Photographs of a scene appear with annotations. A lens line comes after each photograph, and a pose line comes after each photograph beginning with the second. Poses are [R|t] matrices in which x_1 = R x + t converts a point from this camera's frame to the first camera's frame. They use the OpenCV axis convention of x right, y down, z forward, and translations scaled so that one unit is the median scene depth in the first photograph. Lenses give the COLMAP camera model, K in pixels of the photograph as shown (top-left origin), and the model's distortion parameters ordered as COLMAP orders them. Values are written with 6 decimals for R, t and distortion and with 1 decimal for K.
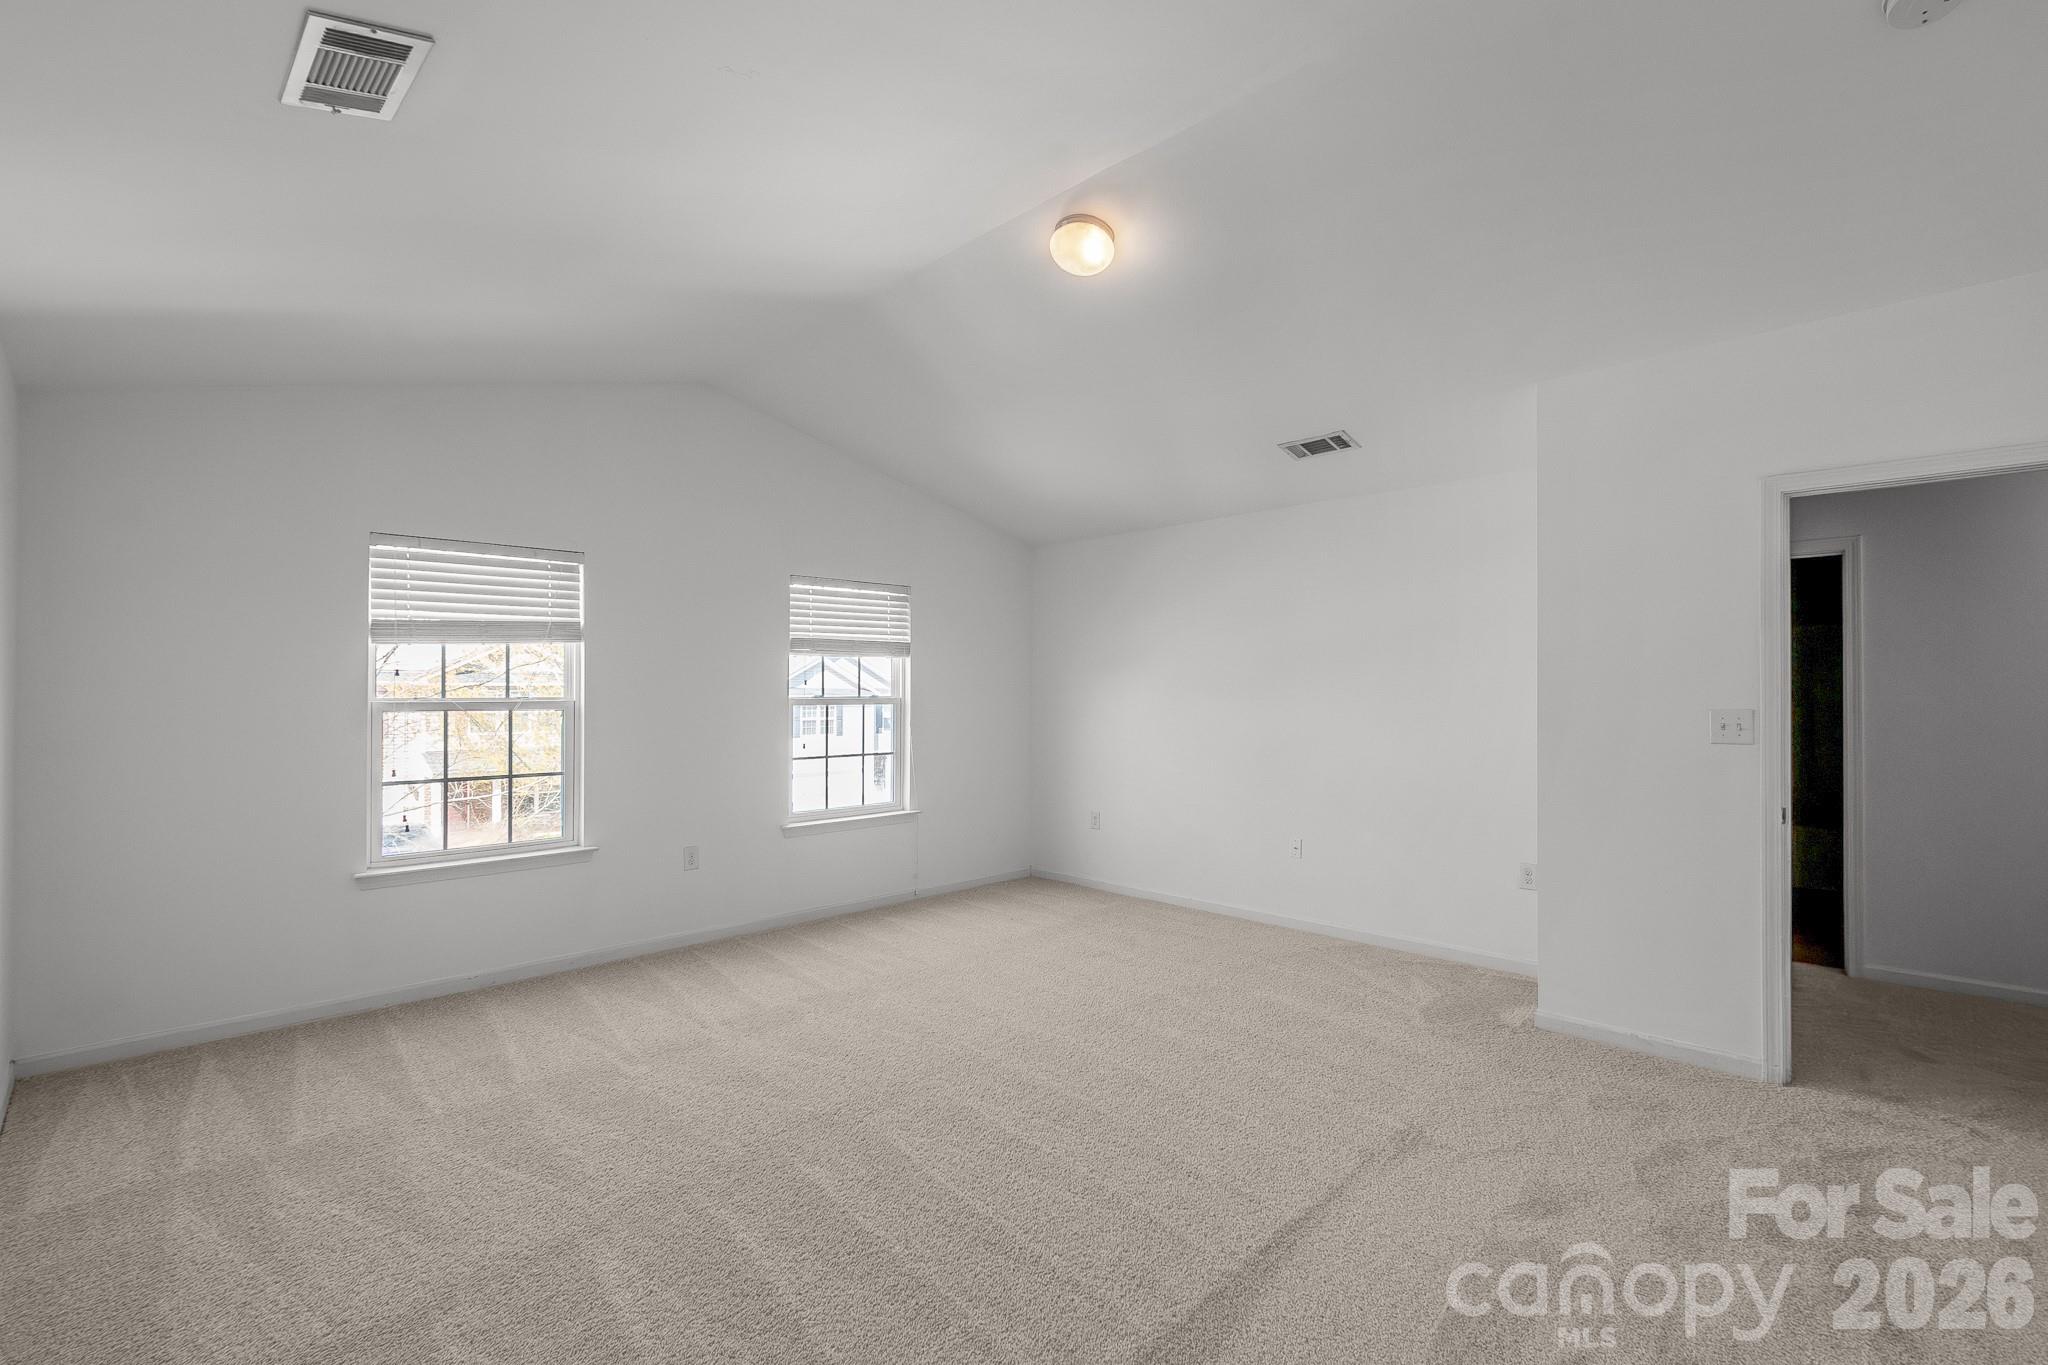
lens RADIAL K [[942.9, 0, 1026.9], [0, 942.9, 654.3], [0, 0, 1]] dist [-0.000998, -0.000296]
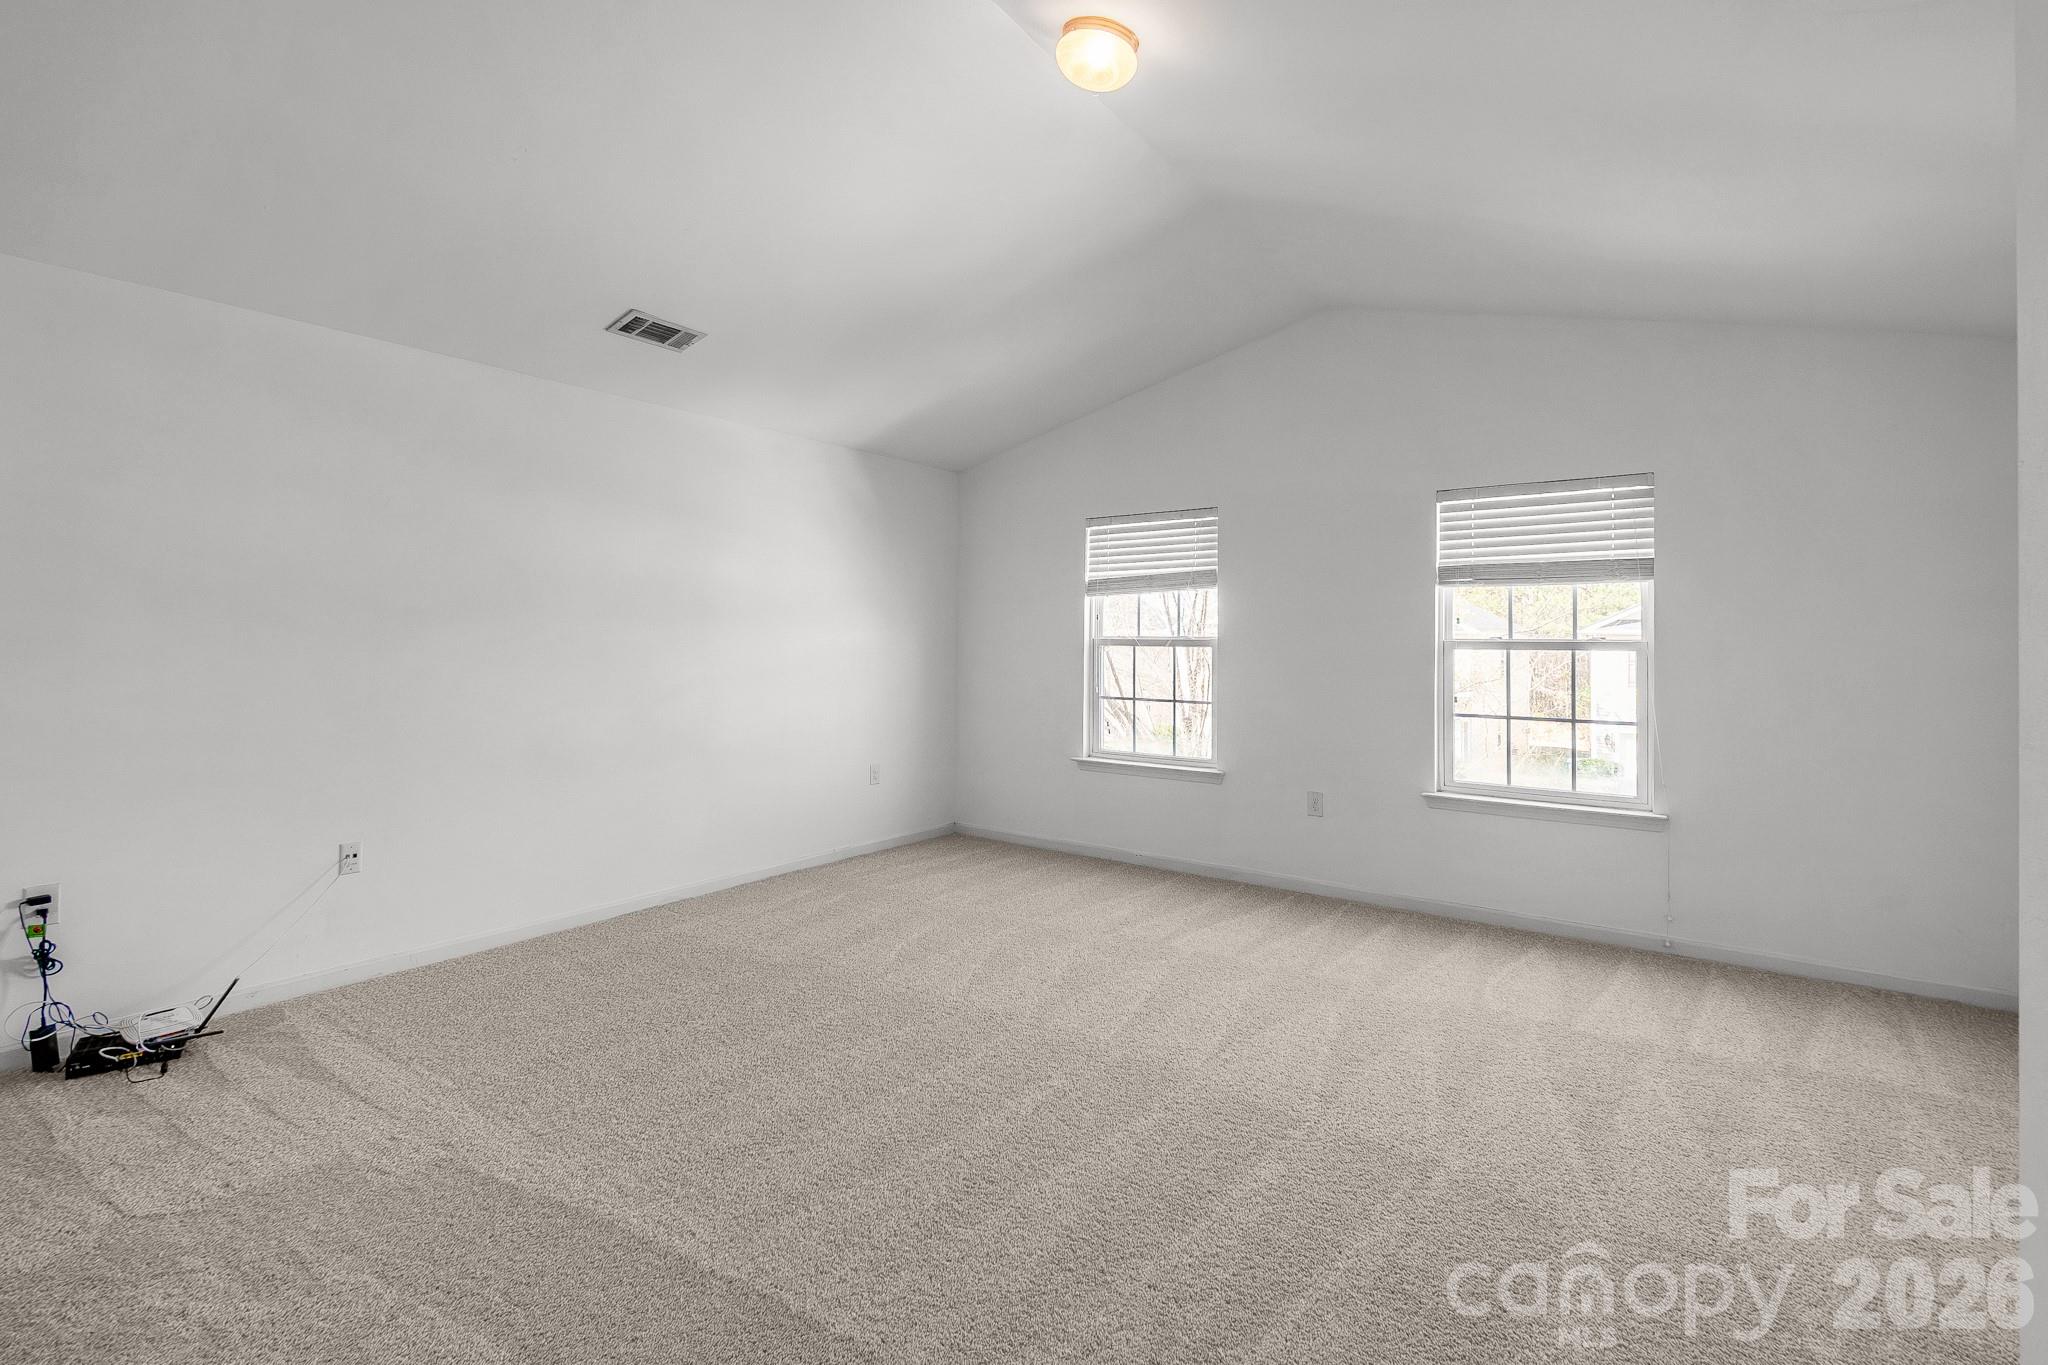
lens RADIAL K [[947.6, 0, 1031.9], [0, 947.6, 627.9], [0, 0, 1]] dist [-0.000243, -0.000005]
pose [[0.143309, -0.004481, -0.989668, 0.508158], [0.035642, 0.999364, 0.000637, 0.022116], [0.989036, -0.035365, 0.143378, 0.520347]]
